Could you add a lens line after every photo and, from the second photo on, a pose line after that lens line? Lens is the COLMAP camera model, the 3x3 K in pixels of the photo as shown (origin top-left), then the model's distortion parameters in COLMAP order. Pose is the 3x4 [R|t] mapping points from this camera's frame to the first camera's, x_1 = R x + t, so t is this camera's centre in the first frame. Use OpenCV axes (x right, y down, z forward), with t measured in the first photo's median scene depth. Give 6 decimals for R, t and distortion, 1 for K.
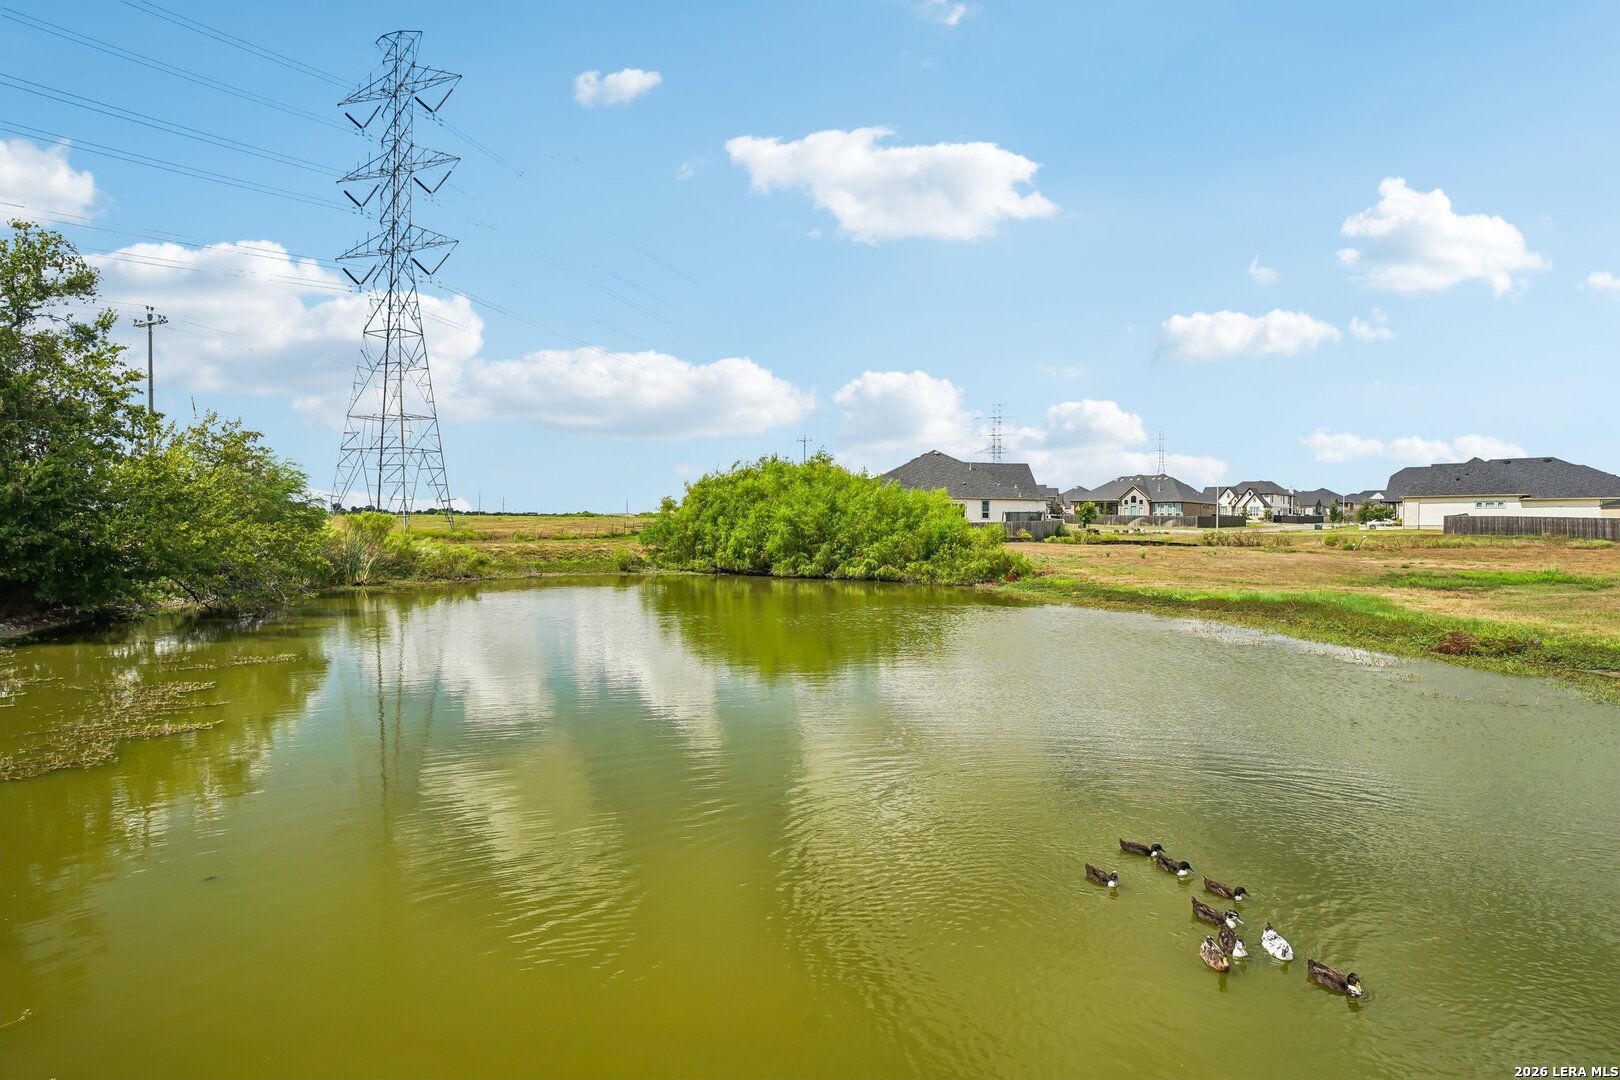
lens RADIAL K [[876.9, 0, 810.0], [0, 876.9, 540.0], [0, 0, 1]] dist [-0.062753, 0.034436]
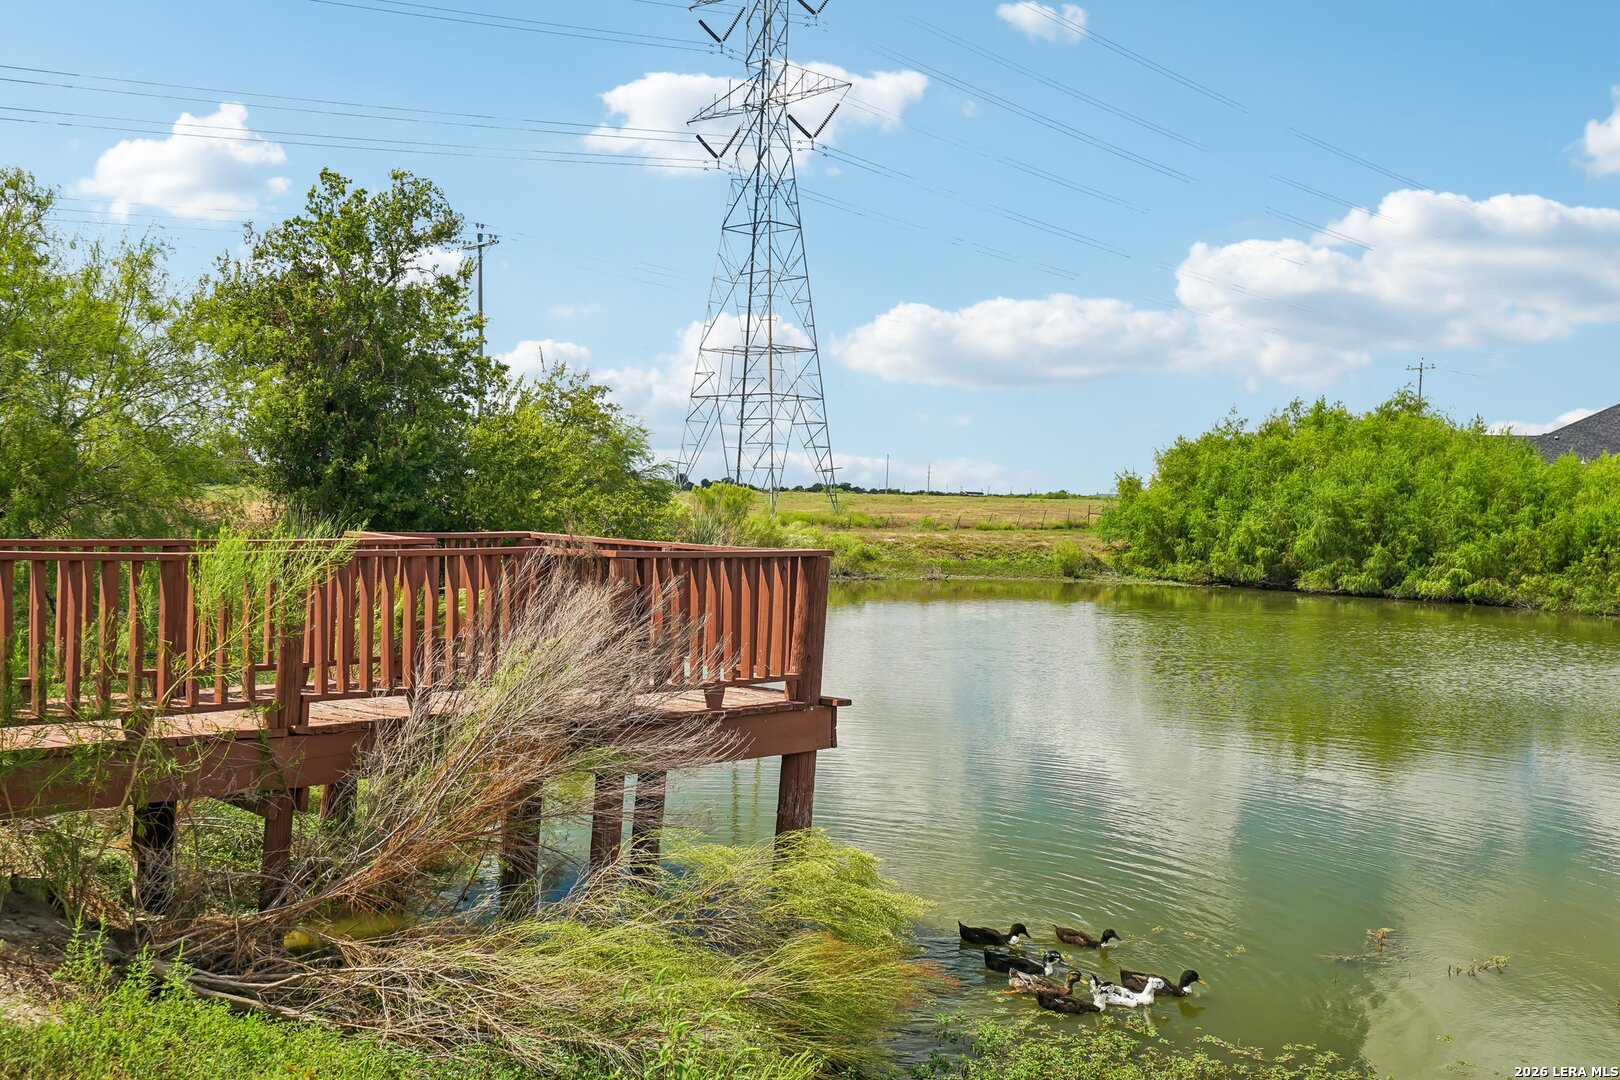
lens RADIAL K [[1564.6, 0, 810.0], [0, 1564.6, 540.0], [0, 0, 1]] dist [0.089338, -0.003517]
pose [[0.914070, 0.023393, -0.404882, 0.094534], [-0.024291, 0.999701, 0.002919, 0.009055], [0.404829, 0.007167, 0.914364, -0.184302]]
